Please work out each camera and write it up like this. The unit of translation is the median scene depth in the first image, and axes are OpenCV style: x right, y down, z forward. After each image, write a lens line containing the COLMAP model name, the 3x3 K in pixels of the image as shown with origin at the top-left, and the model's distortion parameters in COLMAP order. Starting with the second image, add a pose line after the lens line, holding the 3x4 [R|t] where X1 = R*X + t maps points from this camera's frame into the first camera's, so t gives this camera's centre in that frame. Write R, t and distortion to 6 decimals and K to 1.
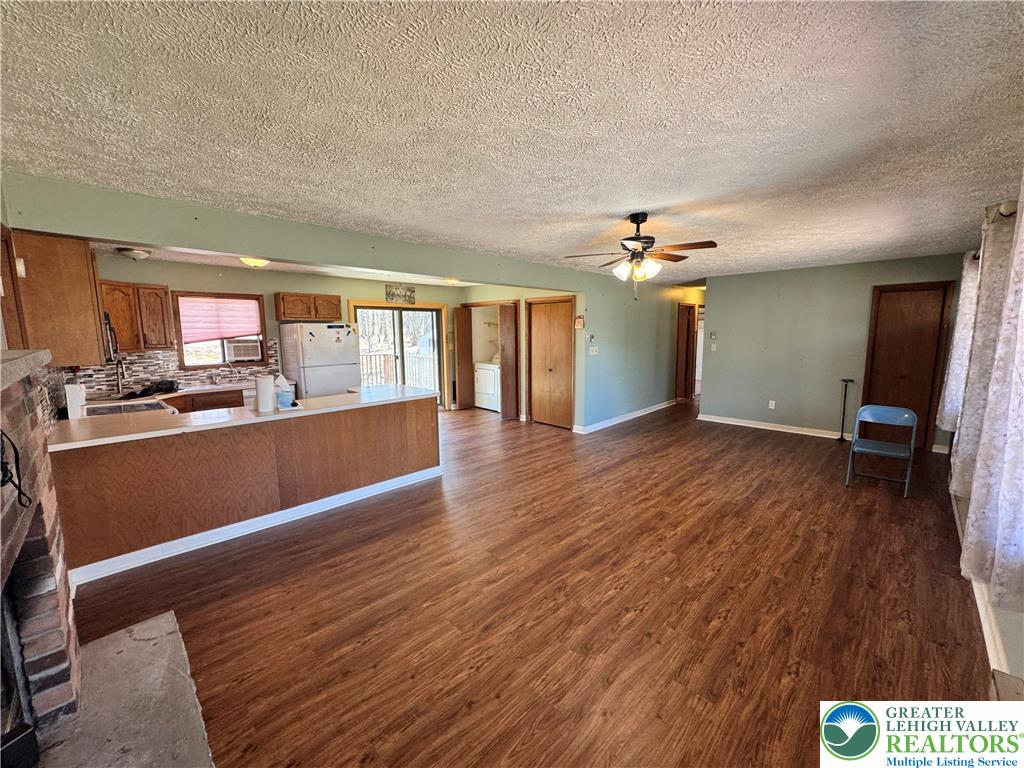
lens RADIAL K [[406.9, 0, 512.0], [0, 406.9, 384.0], [0, 0, 1]] dist [-0.001357, -0.000056]
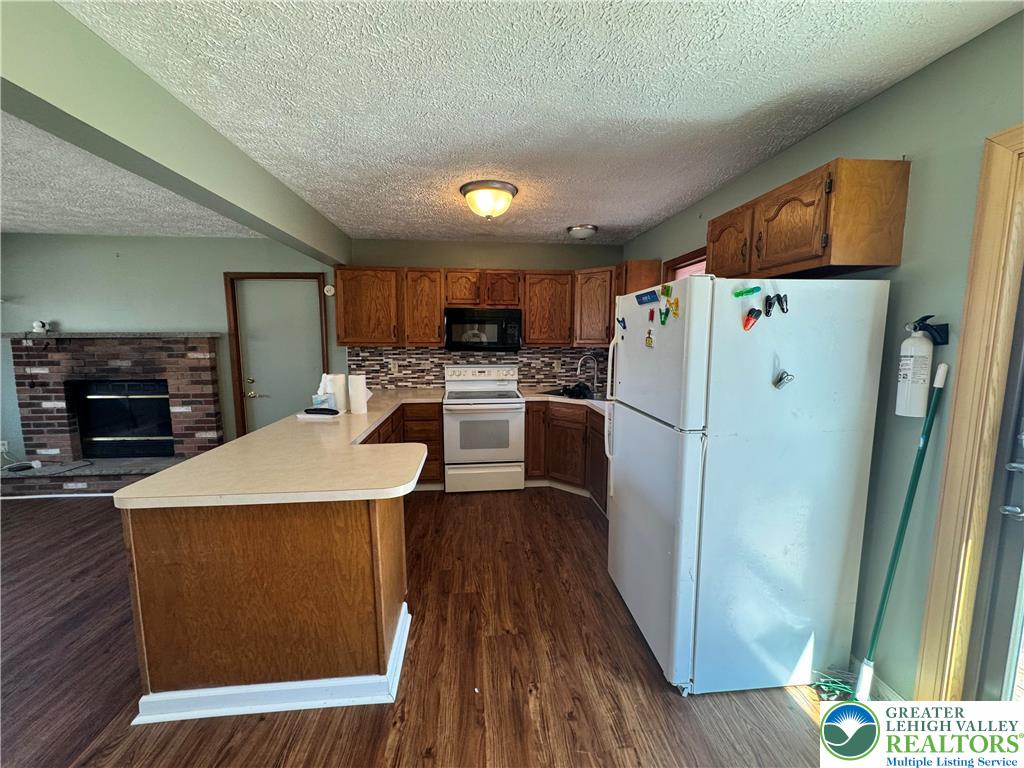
lens RADIAL K [[406.9, 0, 512.0], [0, 406.9, 384.0], [0, 0, 1]] dist [-0.001357, -0.000056]
pose [[-0.637078, 0.096575, -0.764725, -0.152081], [-0.096283, 0.974379, 0.203263, -0.178019], [0.764762, 0.203124, -0.611457, 1.551825]]
